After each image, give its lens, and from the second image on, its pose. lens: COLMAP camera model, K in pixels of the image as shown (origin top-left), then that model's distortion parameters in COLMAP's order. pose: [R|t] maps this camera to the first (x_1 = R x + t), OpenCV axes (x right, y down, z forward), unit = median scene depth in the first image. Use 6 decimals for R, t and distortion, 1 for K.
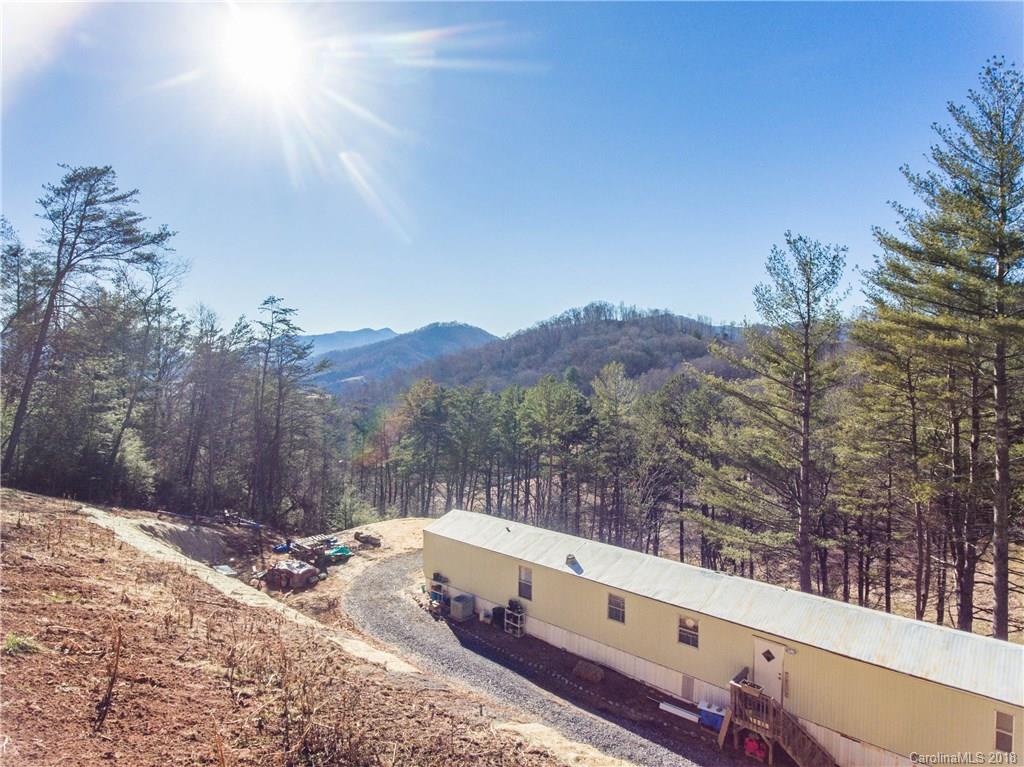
lens RADIAL K [[601.8, 0, 508.7], [0, 601.8, 387.2], [0, 0, 1]] dist [-0.005946, -0.001661]
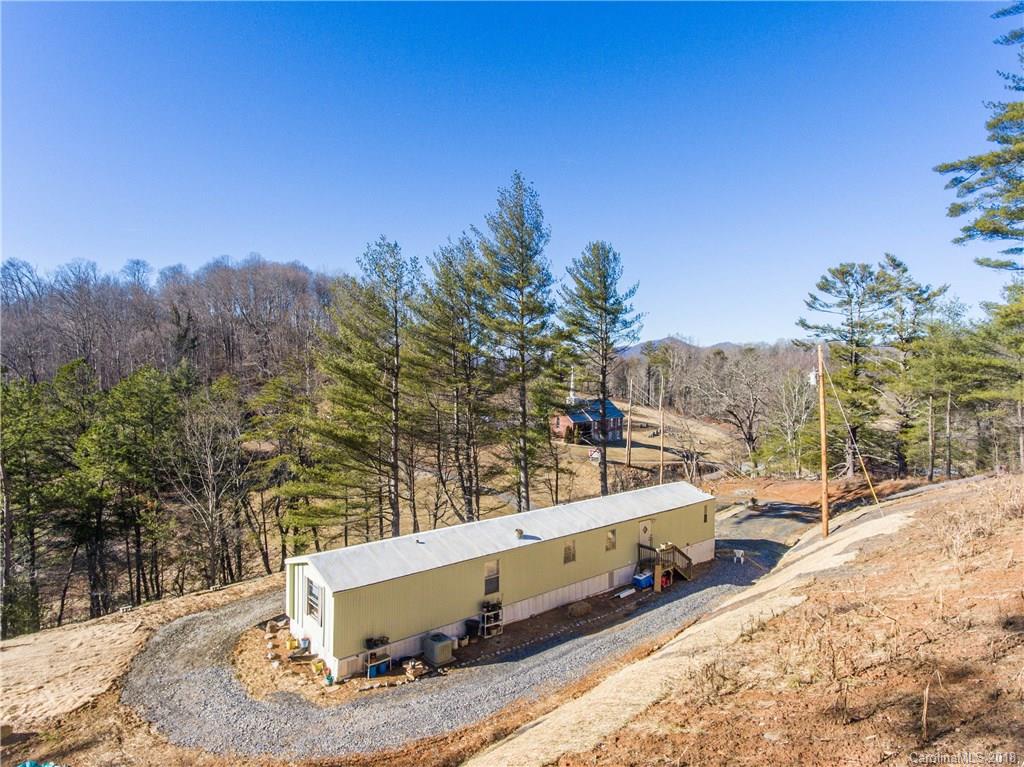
lens RADIAL K [[601.8, 0, 510.9], [0, 601.8, 376.8], [0, 0, 1]] dist [-0.005946, -0.001661]
pose [[0.129125, -0.023034, 0.991361, -1.125092], [0.031861, 0.999310, 0.019069, -0.016059], [-0.991116, 0.029124, 0.129770, 1.026312]]
